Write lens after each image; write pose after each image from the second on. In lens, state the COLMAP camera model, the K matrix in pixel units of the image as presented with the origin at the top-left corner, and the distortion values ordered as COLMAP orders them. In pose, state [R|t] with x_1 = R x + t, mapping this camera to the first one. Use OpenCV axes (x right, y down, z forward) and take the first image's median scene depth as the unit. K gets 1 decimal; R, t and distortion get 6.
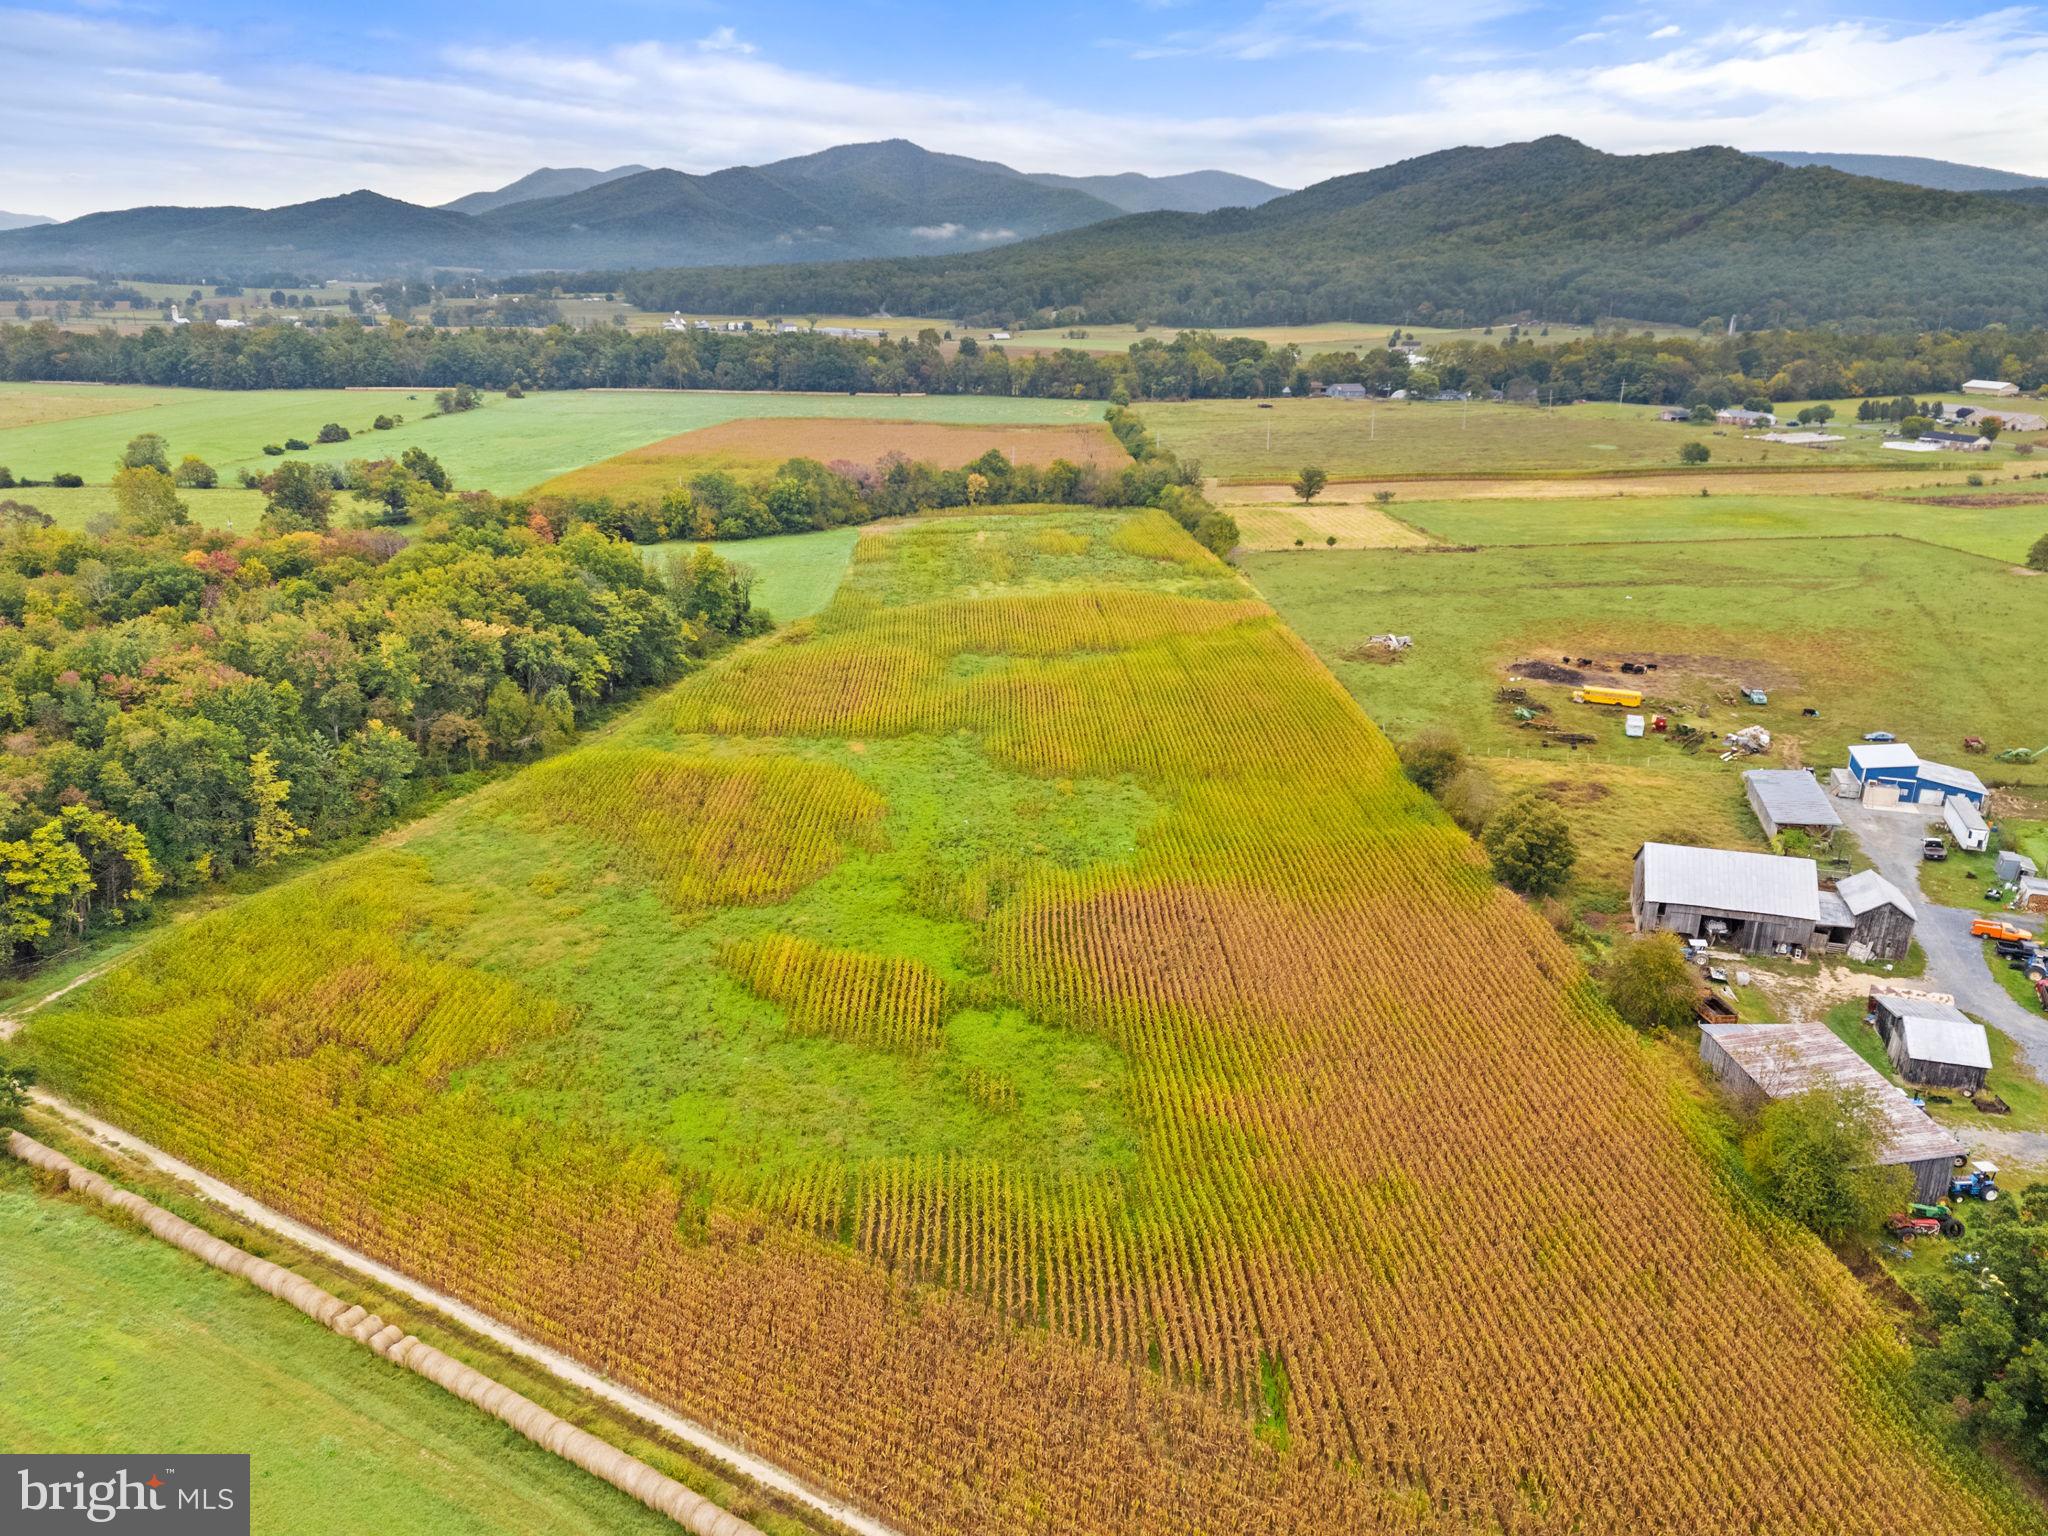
lens RADIAL K [[1493.7, 0, 1030.4], [0, 1493.7, 772.0], [0, 0, 1]] dist [0.072441, -0.062657]
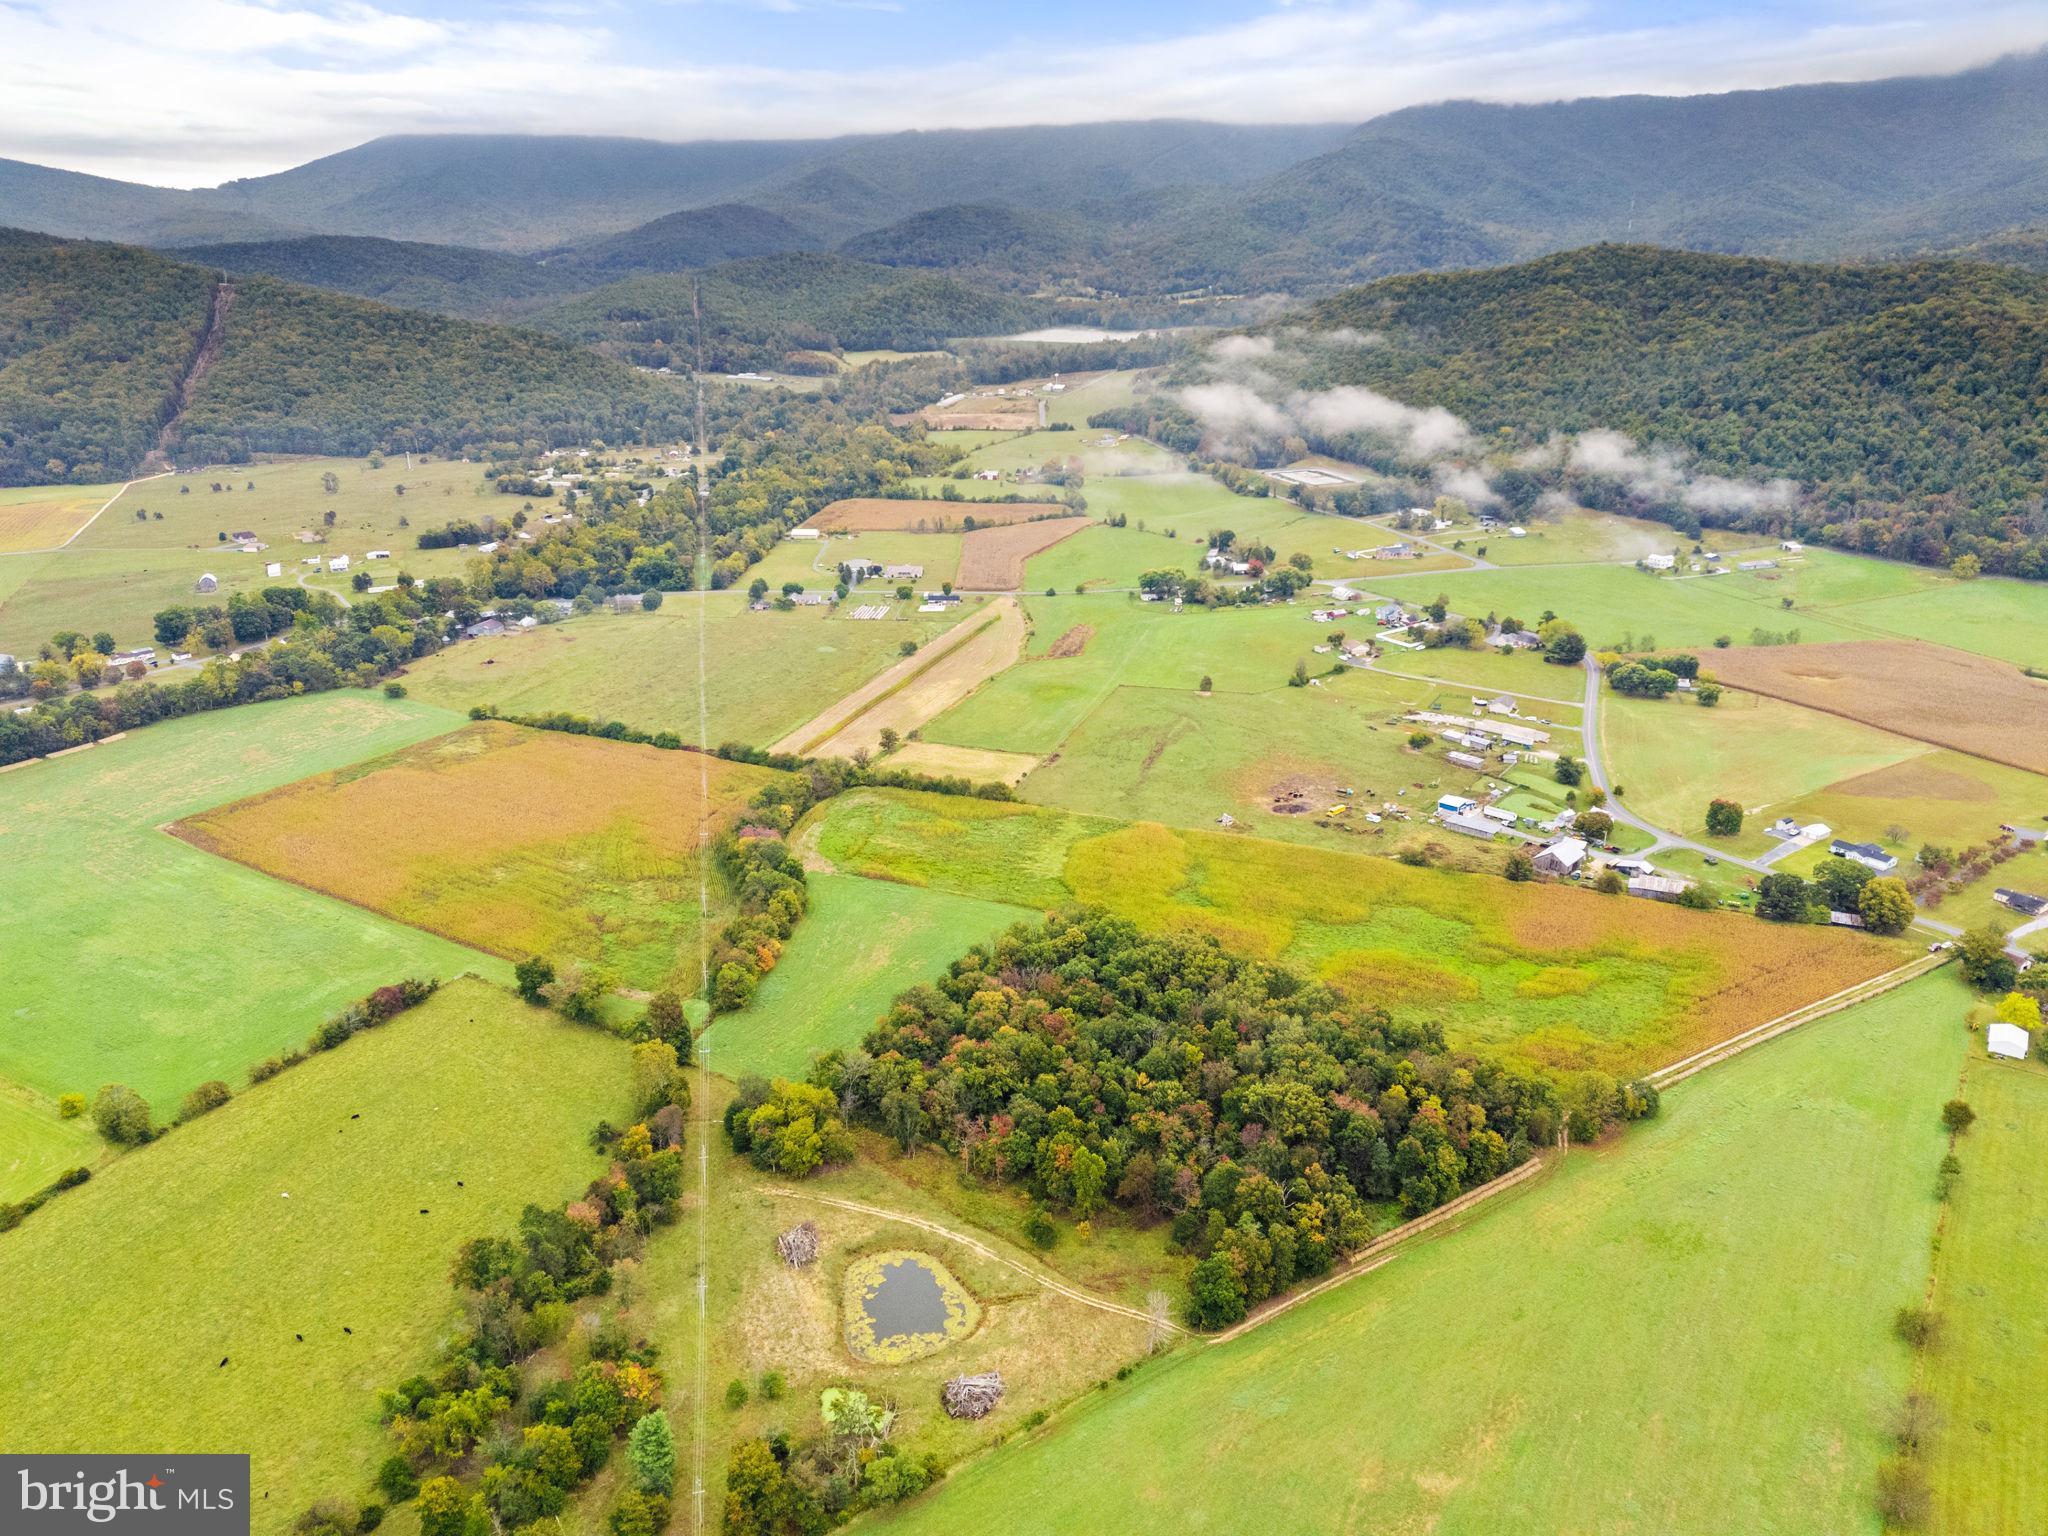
lens RADIAL K [[1493.7, 0, 1025.7], [0, 1493.7, 781.0], [0, 0, 1]] dist [0.072441, -0.062657]
pose [[0.448099, -0.326983, 0.832039, -2.065456], [0.304698, 0.930844, 0.201716, -0.817111], [-0.840456, 0.163132, 0.516741, 0.135900]]
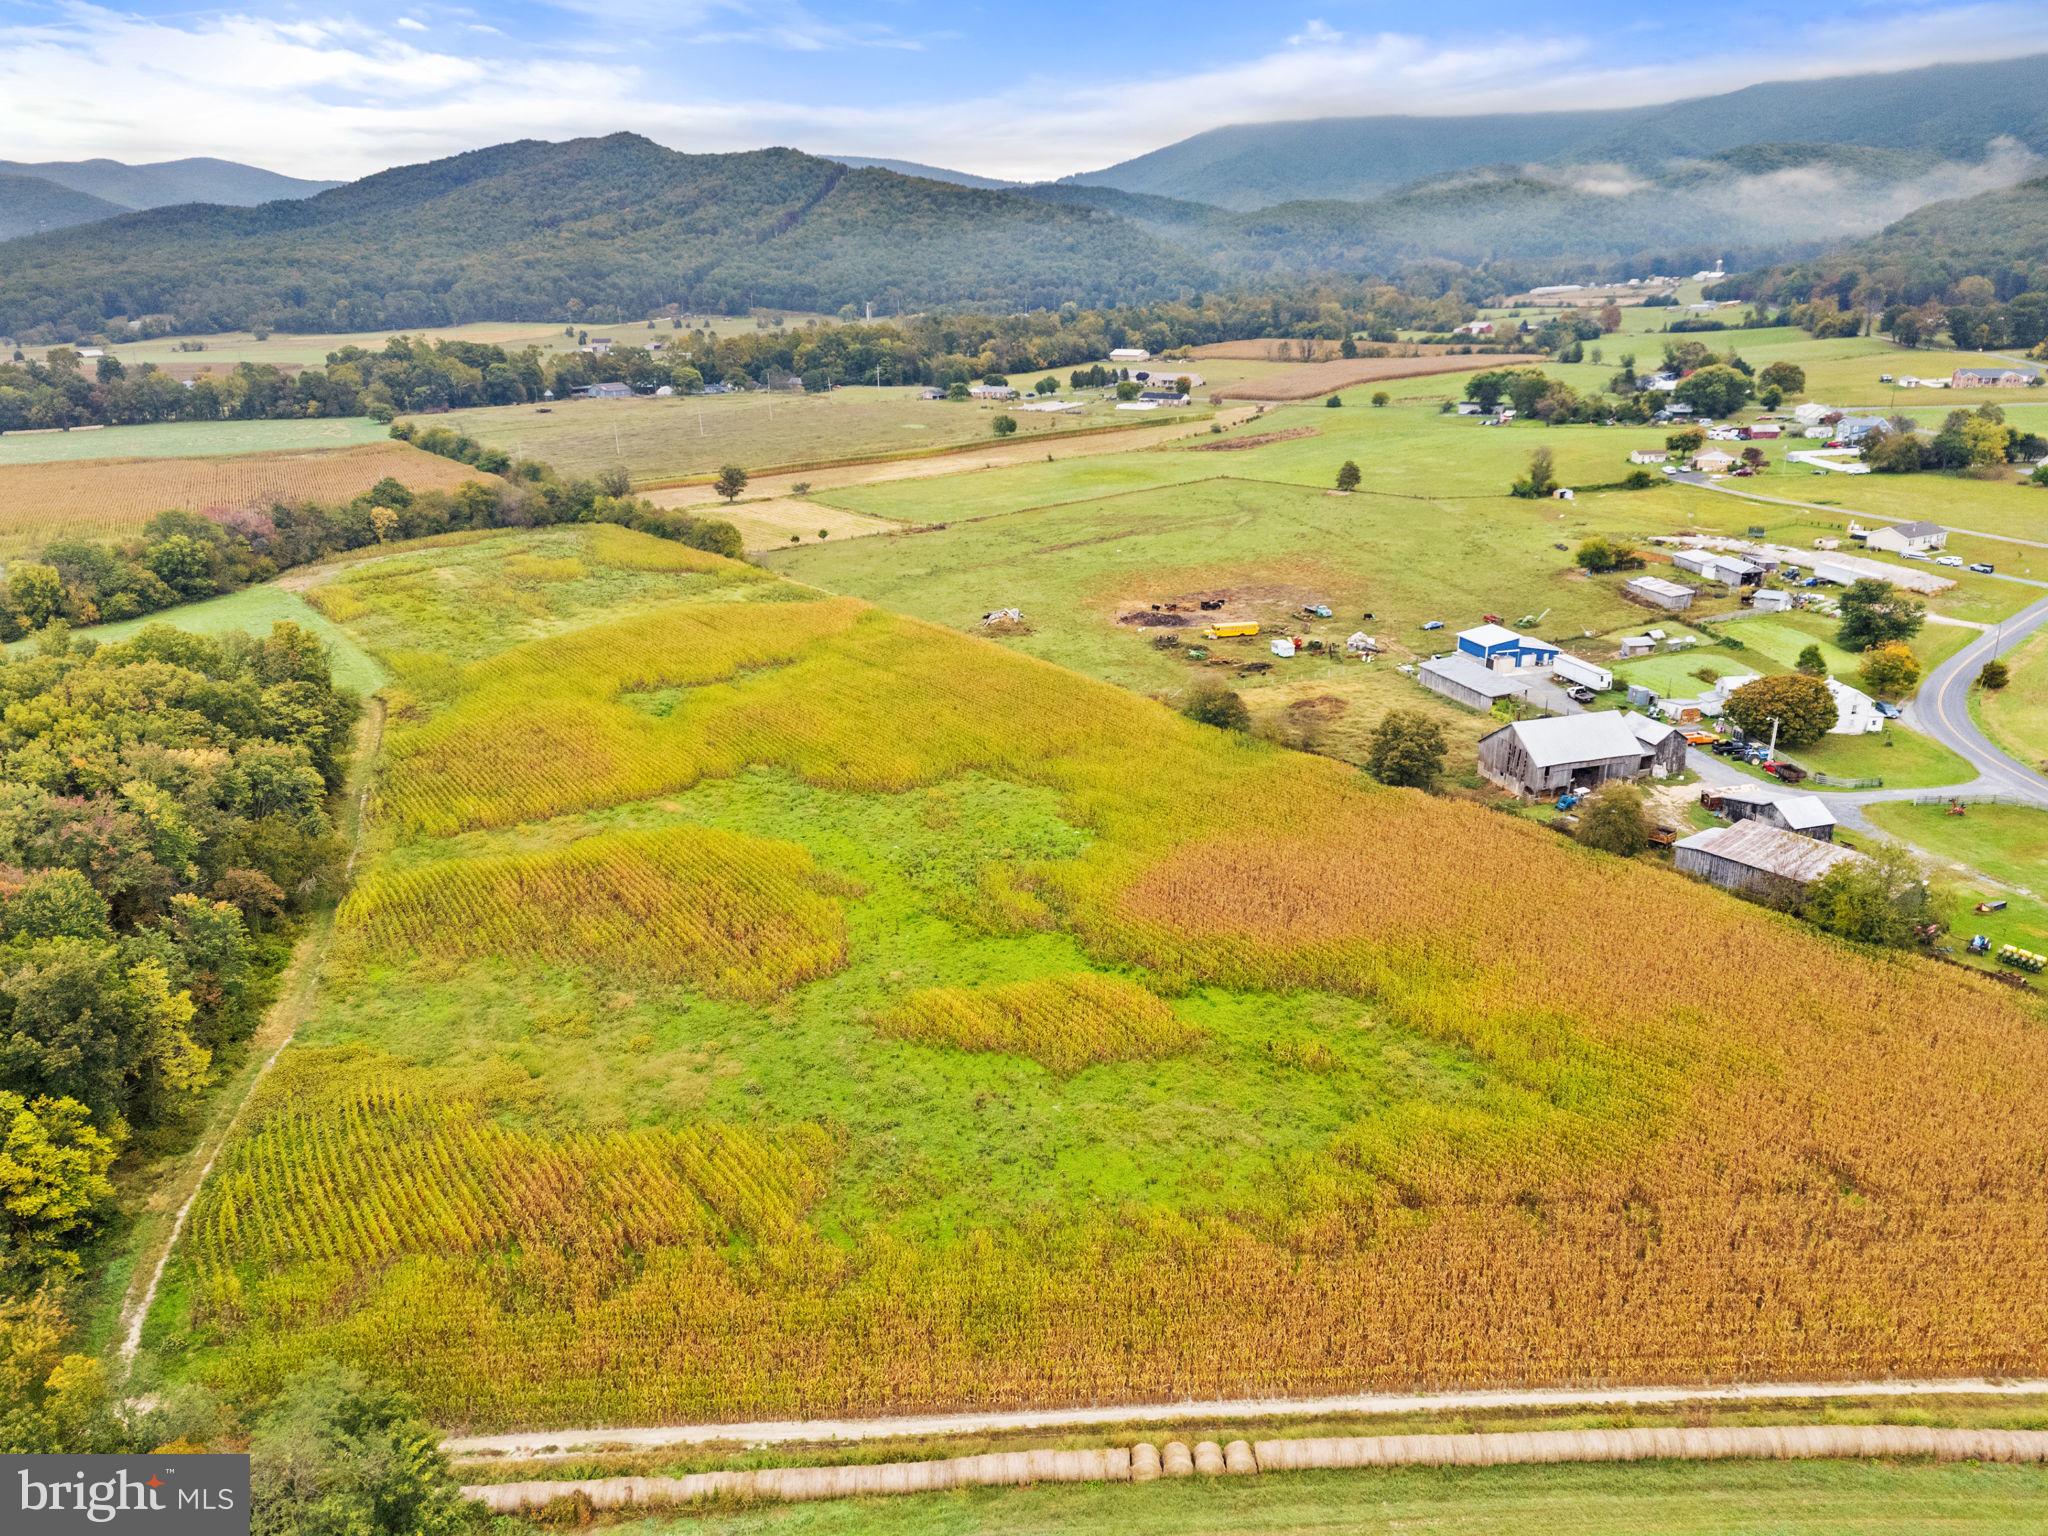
lens RADIAL K [[1493.7, 0, 1028.5], [0, 1493.7, 774.0], [0, 0, 1]] dist [0.072441, -0.062657]
pose [[0.833272, -0.203054, 0.514225, -0.385760], [0.200859, 0.977744, 0.060605, -0.045595], [-0.515086, 0.052786, 0.855512, 0.109718]]
